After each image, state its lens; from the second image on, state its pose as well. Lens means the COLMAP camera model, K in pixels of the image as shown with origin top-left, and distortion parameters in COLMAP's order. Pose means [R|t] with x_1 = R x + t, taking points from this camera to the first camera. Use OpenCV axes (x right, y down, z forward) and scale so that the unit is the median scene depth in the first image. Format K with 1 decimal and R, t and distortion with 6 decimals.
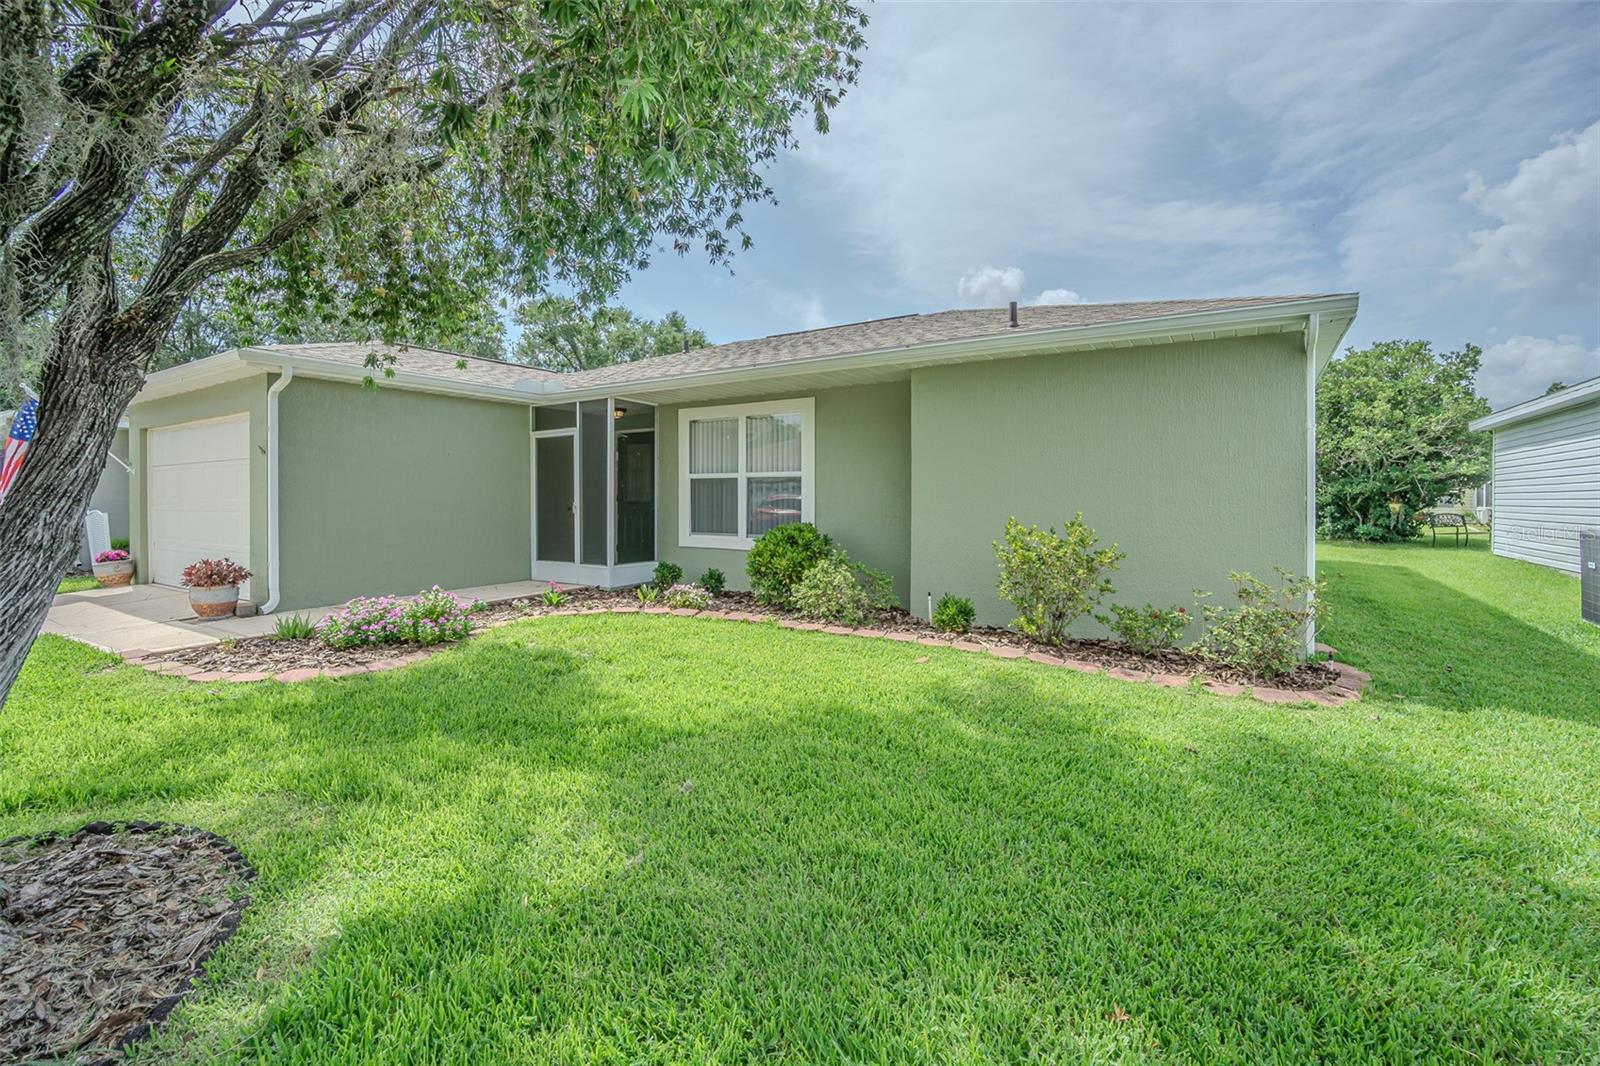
lens RADIAL K [[690.3, 0, 794.4], [0, 690.3, 520.3], [0, 0, 1]] dist [-0.002156, 0.000936]
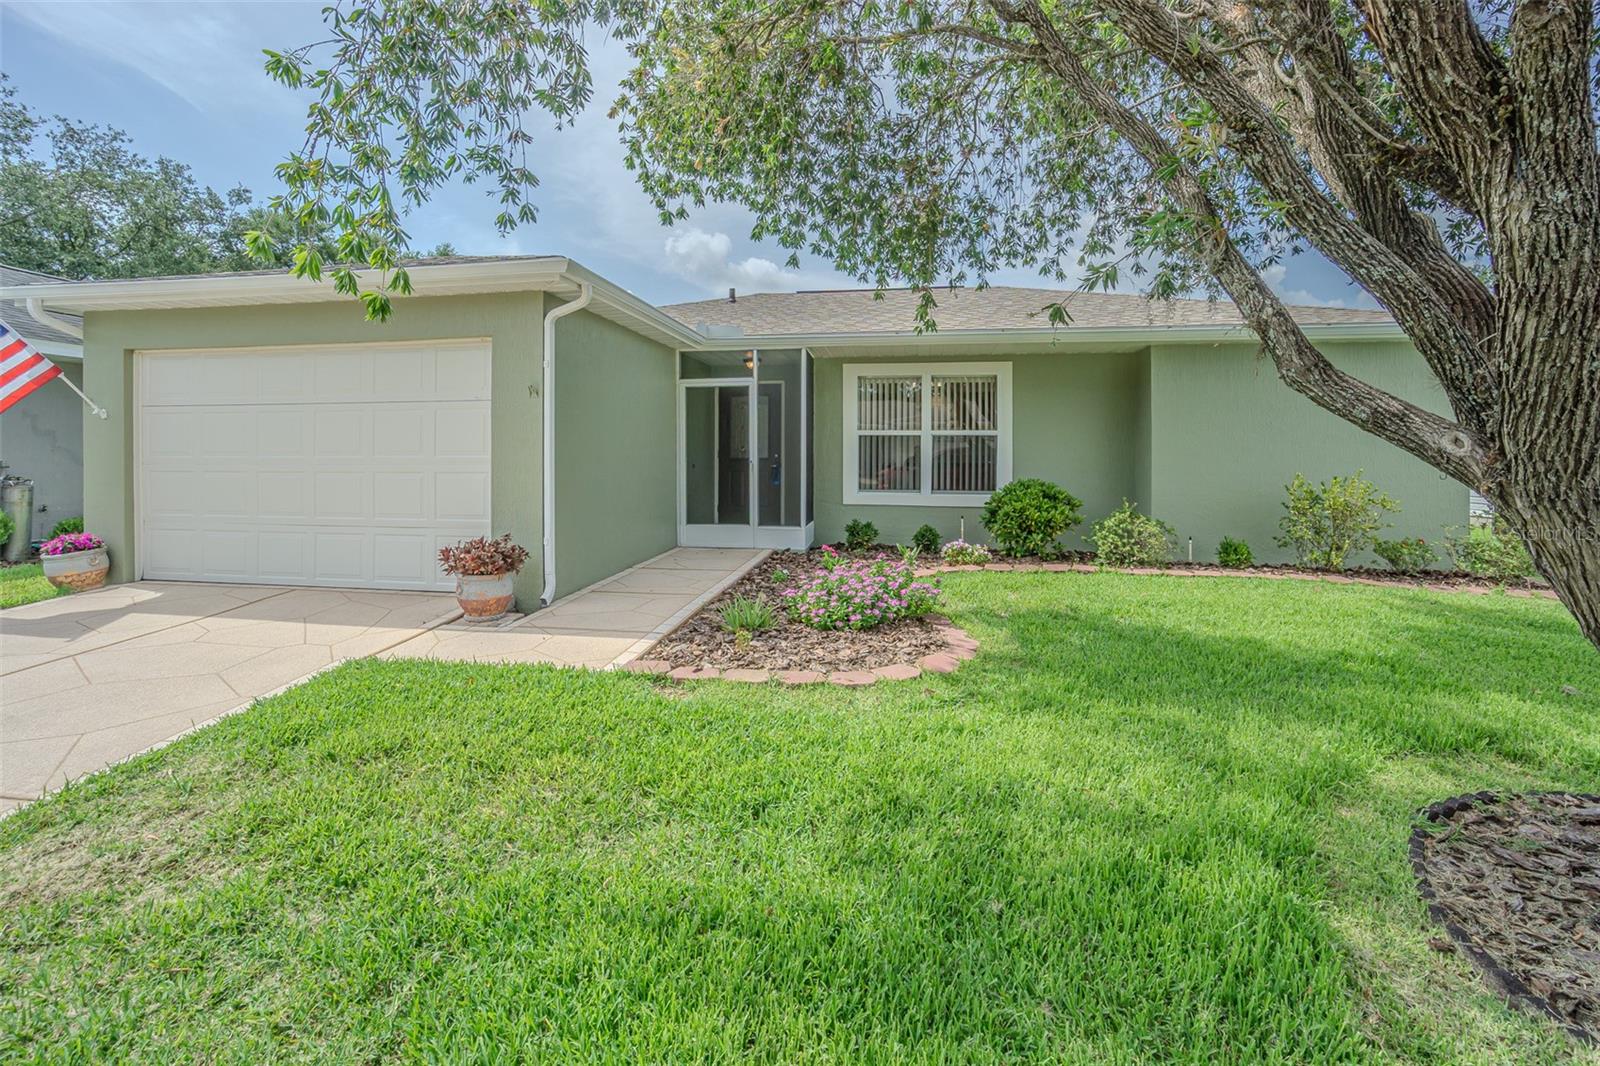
lens RADIAL K [[690.3, 0, 780.0], [0, 690.3, 461.6], [0, 0, 1]] dist [-0.002156, 0.000936]
pose [[0.915800, -0.000703, 0.401634, -0.648821], [0.008307, 0.999818, -0.017193, -0.007115], [-0.401548, 0.019082, 0.915639, 0.147719]]
